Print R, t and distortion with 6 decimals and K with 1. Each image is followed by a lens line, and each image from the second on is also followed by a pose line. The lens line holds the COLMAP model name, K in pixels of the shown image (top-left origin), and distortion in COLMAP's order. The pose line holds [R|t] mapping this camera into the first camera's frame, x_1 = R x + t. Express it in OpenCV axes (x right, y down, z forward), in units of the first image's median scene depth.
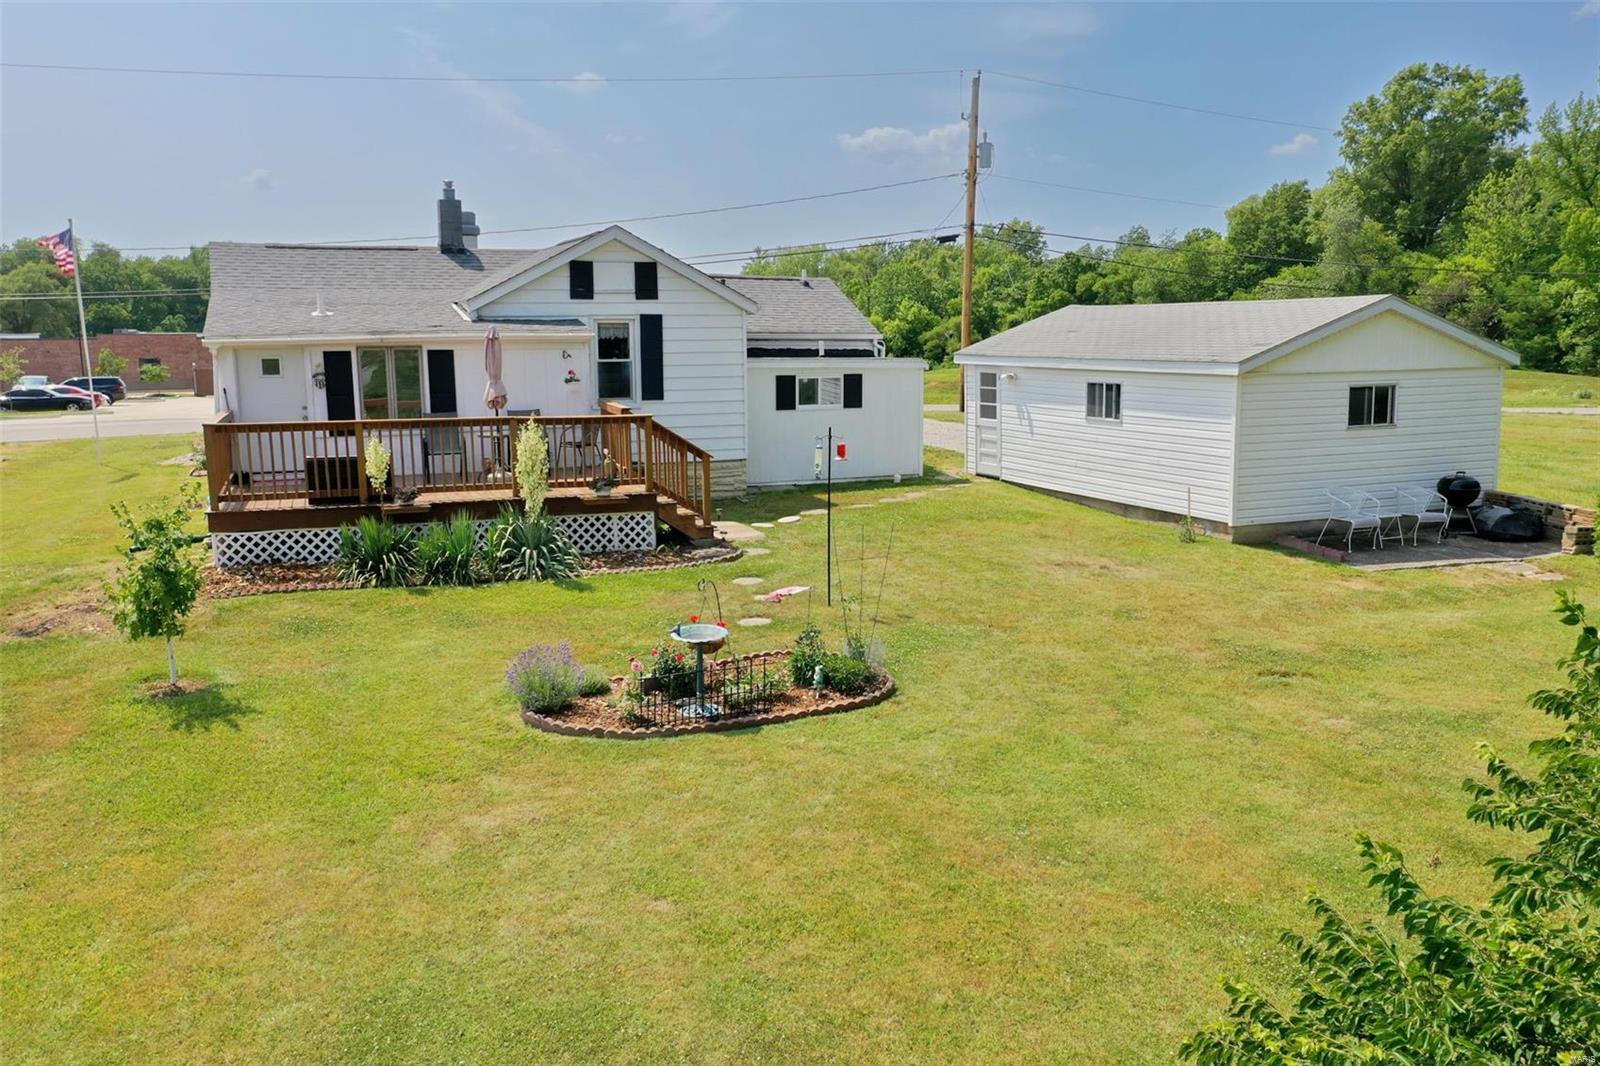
lens RADIAL K [[1258.1, 0, 797.0], [0, 1258.1, 523.7], [0, 0, 1]] dist [0.001413, 0.011330]
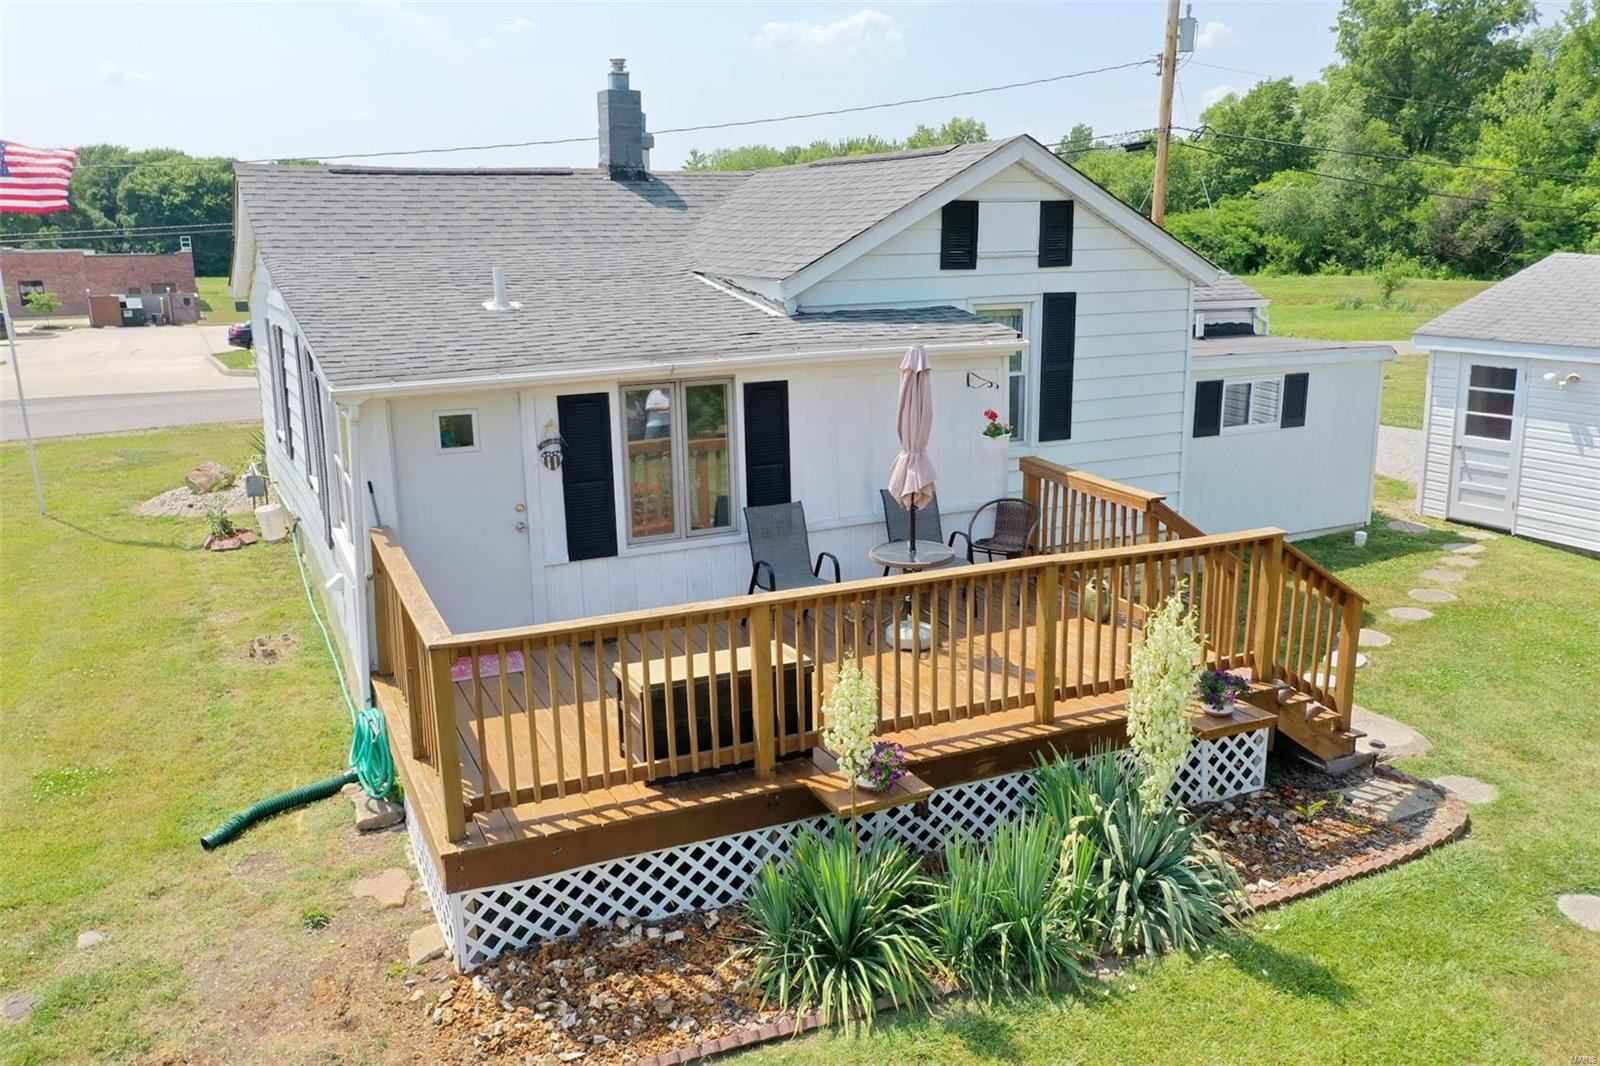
lens RADIAL K [[1256.1, 0, 800.0], [0, 1256.1, 533.0], [0, 0, 1]] dist [0.004895, 0.002136]
pose [[0.997215, -0.025000, 0.070267, -0.290390], [0.019304, 0.996559, 0.080605, -0.110832], [-0.072040, -0.079024, 0.994266, 0.452235]]
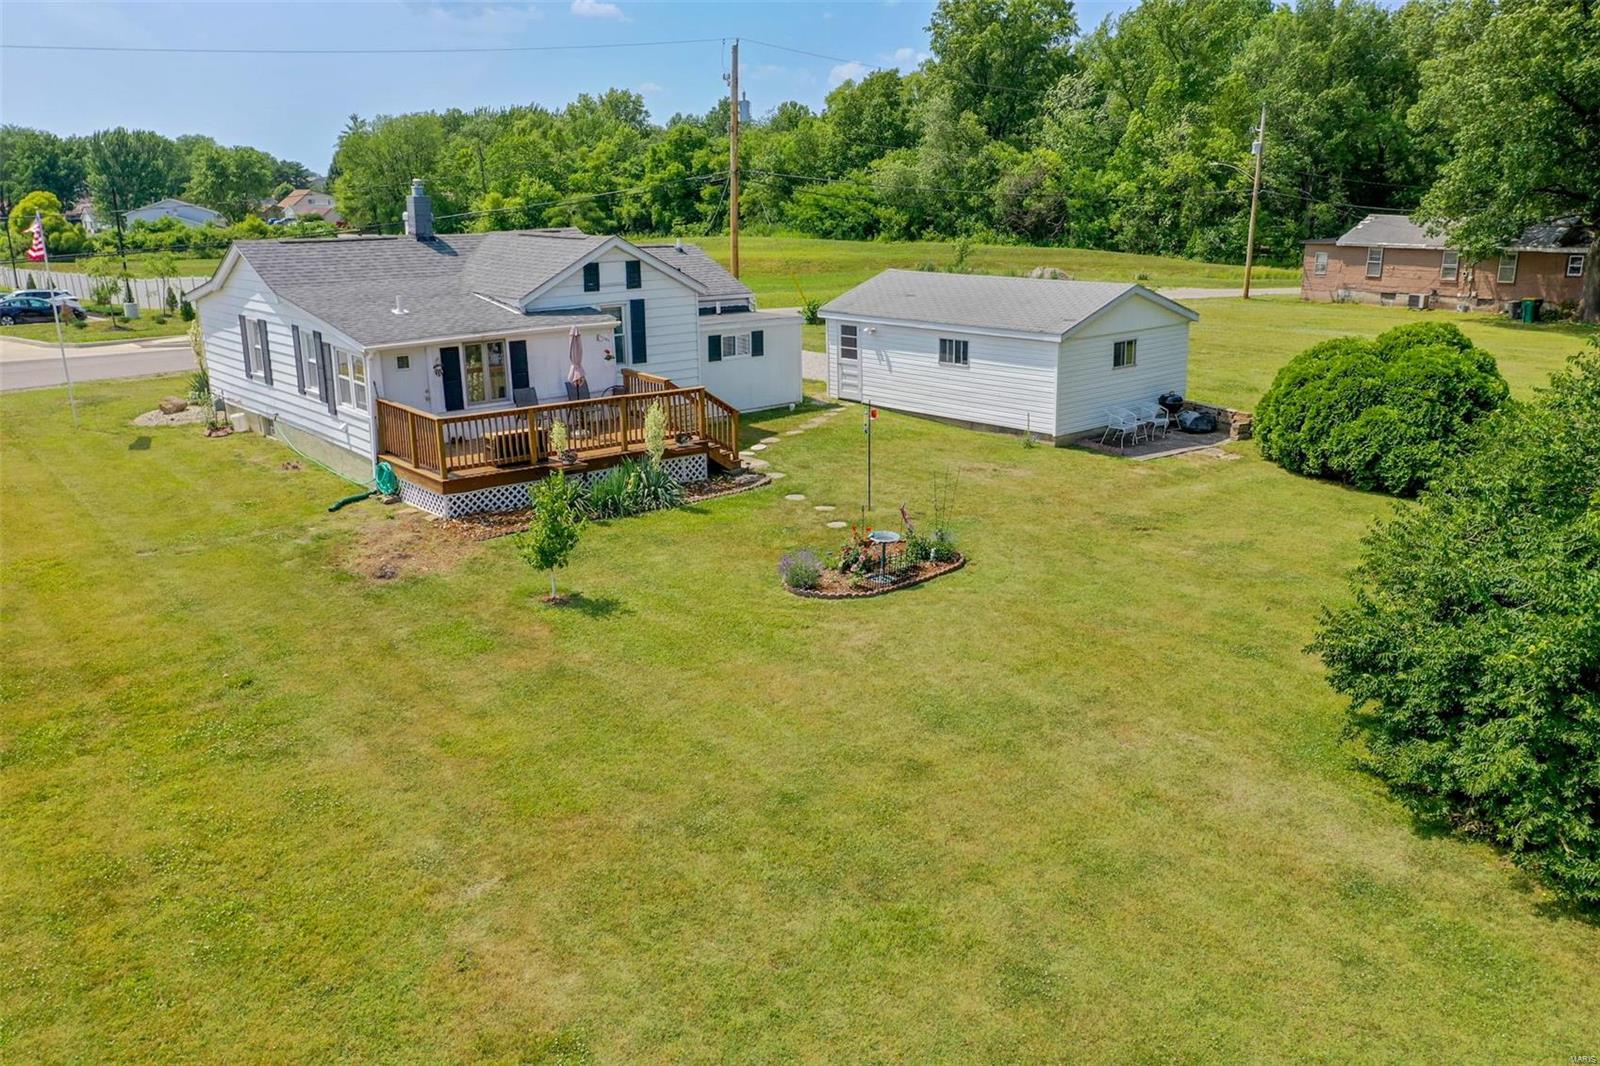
lens RADIAL K [[1258.1, 0, 797.0], [0, 1258.1, 523.7], [0, 0, 1]] dist [0.001413, 0.011330]
pose [[0.946771, -0.087336, 0.309835, -0.409775], [0.053411, 0.991771, 0.116351, -0.080126], [-0.317447, -0.093609, 0.943644, -0.356734]]
